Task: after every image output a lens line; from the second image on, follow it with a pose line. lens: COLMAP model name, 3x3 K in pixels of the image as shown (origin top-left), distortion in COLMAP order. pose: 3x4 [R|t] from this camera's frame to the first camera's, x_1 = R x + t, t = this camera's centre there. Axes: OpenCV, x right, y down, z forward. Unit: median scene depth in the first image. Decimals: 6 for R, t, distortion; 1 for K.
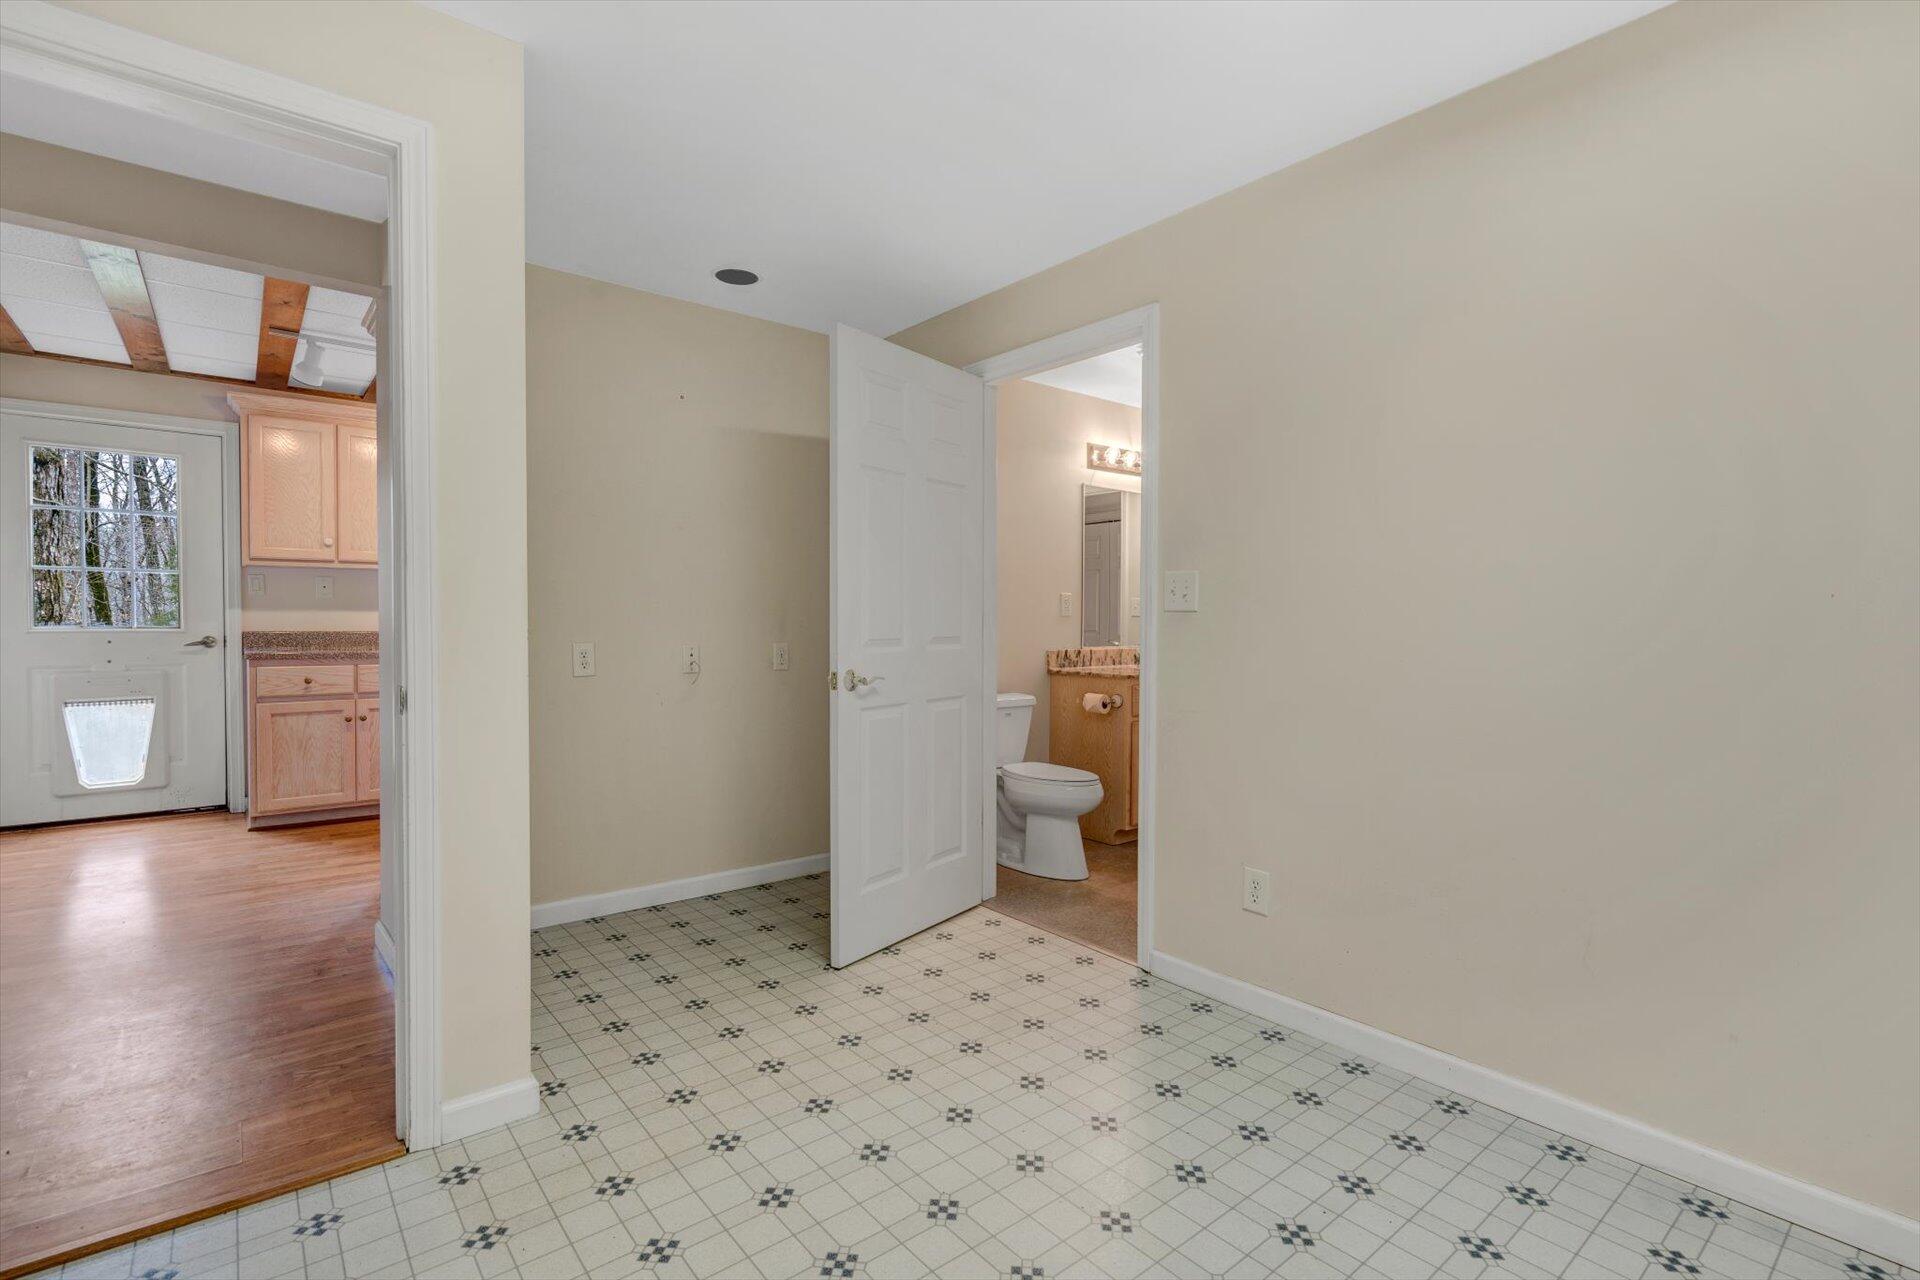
lens RADIAL K [[889.5, 0, 957.0], [0, 889.5, 634.3], [0, 0, 1]] dist [-0.001533, 0.001670]
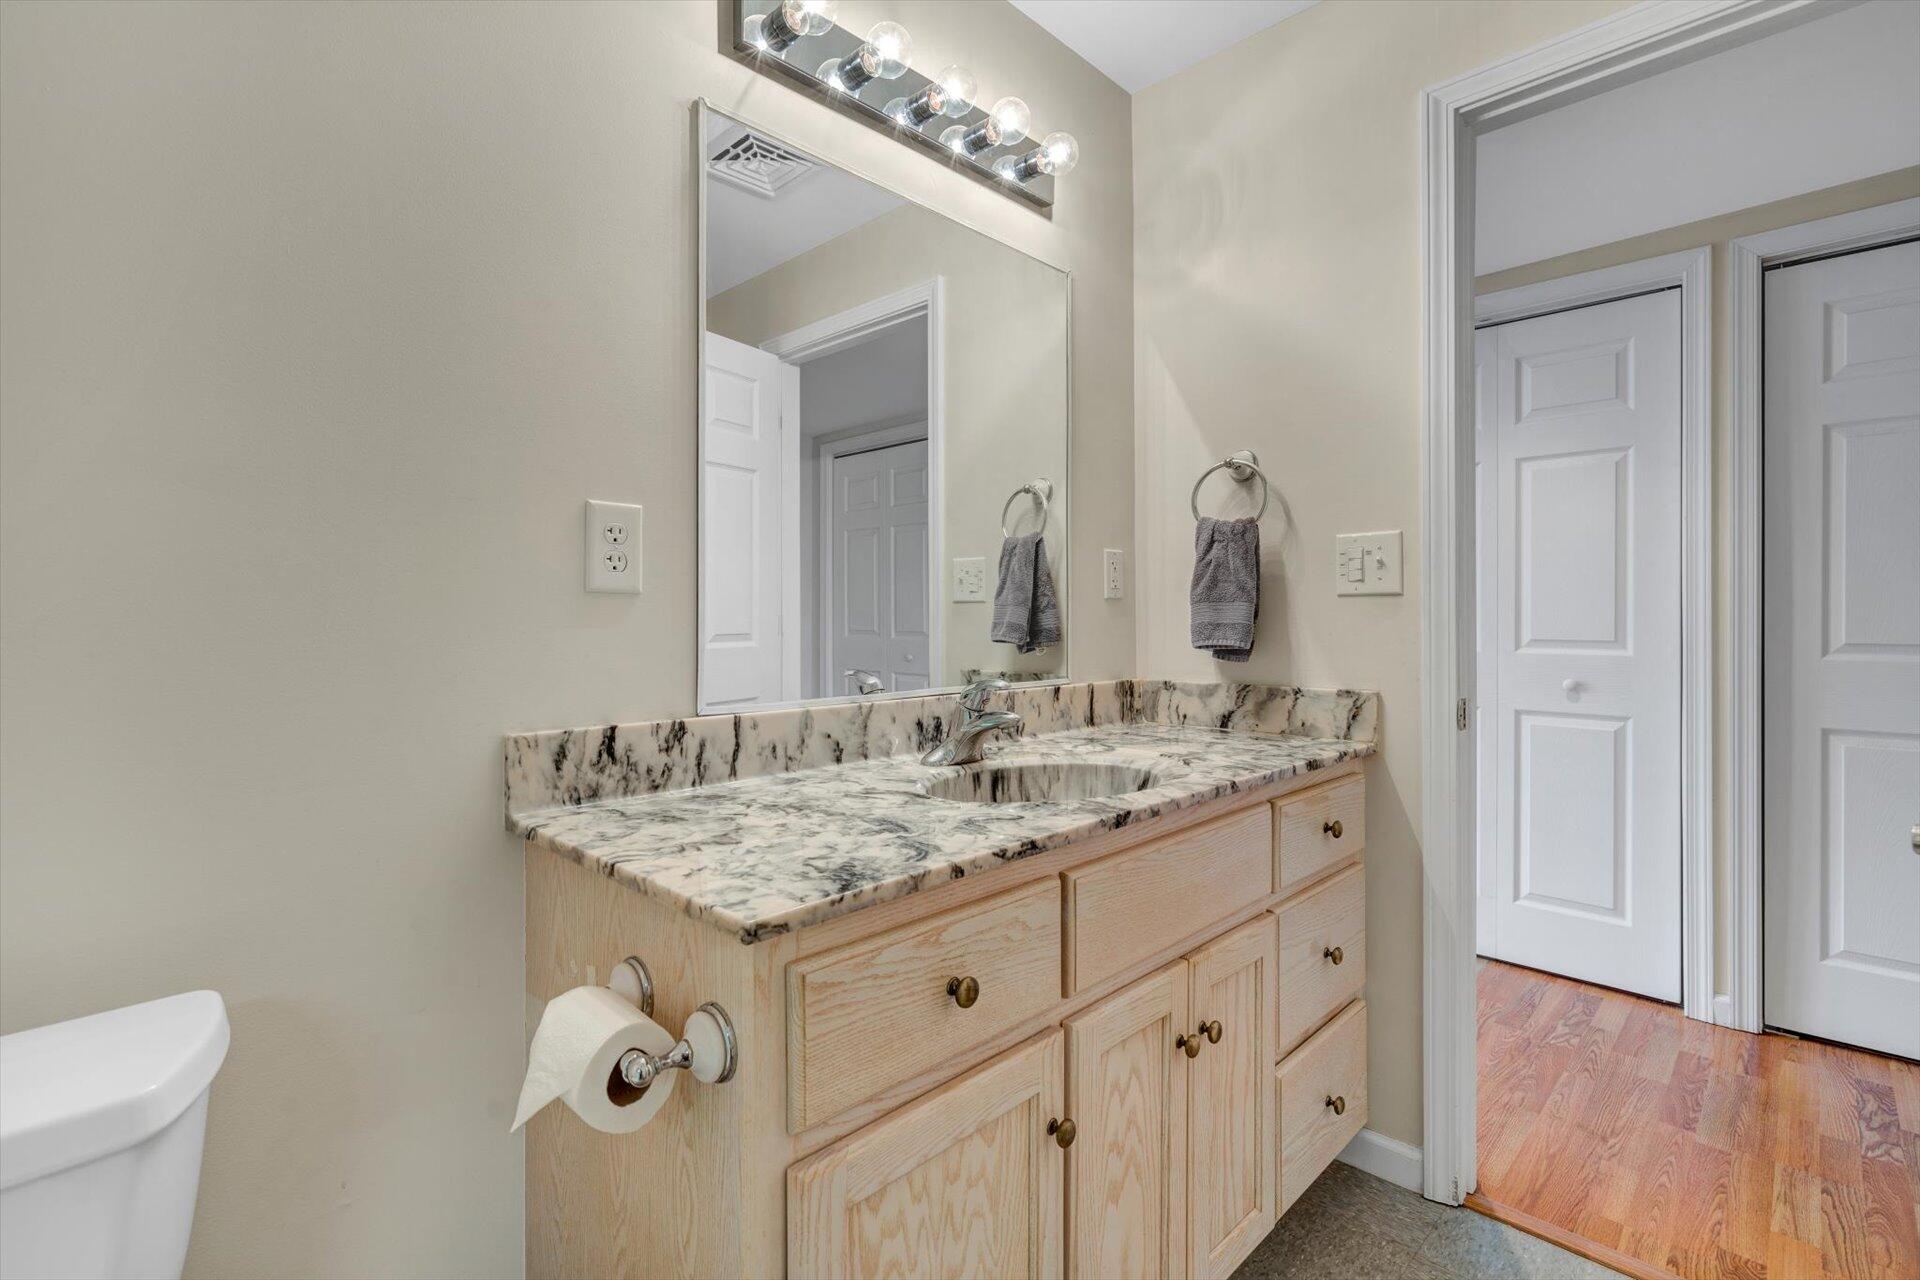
lens RADIAL K [[889.5, 0, 957.0], [0, 889.5, 634.3], [0, 0, 1]] dist [-0.001533, 0.001670]
pose [[0.993021, -0.006195, 0.117778, 0.191628], [0.006229, 0.999981, 0.000081, -0.008082], [-0.117777, 0.000653, 0.993040, 0.744124]]
